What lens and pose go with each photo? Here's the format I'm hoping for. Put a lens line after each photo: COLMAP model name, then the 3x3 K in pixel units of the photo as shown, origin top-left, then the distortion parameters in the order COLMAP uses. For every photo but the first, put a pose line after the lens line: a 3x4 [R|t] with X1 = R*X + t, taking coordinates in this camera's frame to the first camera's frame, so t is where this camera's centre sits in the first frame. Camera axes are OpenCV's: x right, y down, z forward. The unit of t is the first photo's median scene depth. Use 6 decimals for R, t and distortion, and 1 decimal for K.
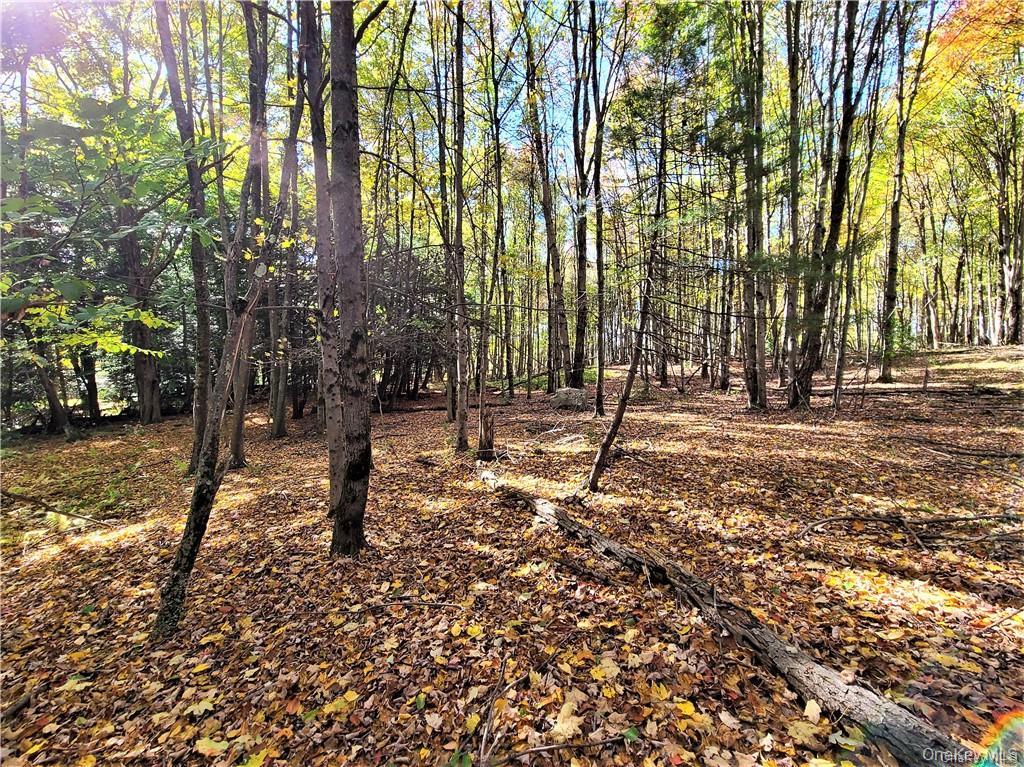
lens RADIAL K [[408.6, 0, 507.8], [0, 408.6, 381.9], [0, 0, 1]] dist [0.001792, 0.000218]
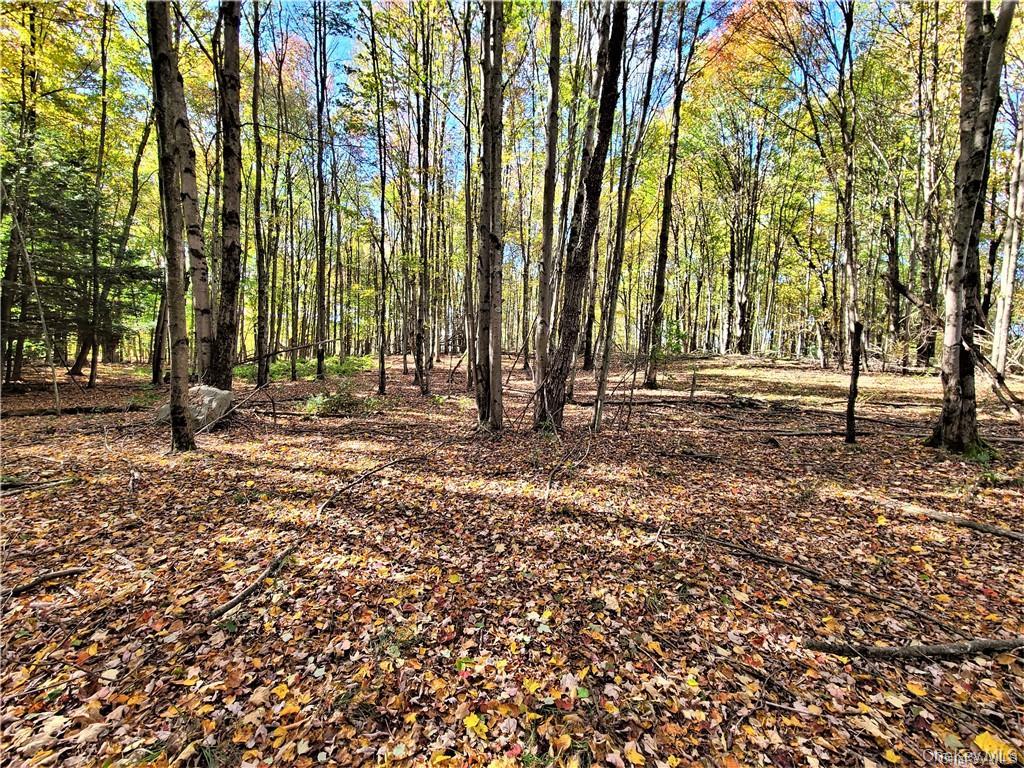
lens RADIAL K [[408.6, 0, 513.7], [0, 408.6, 383.6], [0, 0, 1]] dist [0.001792, 0.000218]
pose [[0.902978, 0.026589, 0.428863, 0.346064], [-0.034806, 0.999330, 0.011326, -0.008373], [-0.428275, -0.025154, 0.903298, 0.404744]]
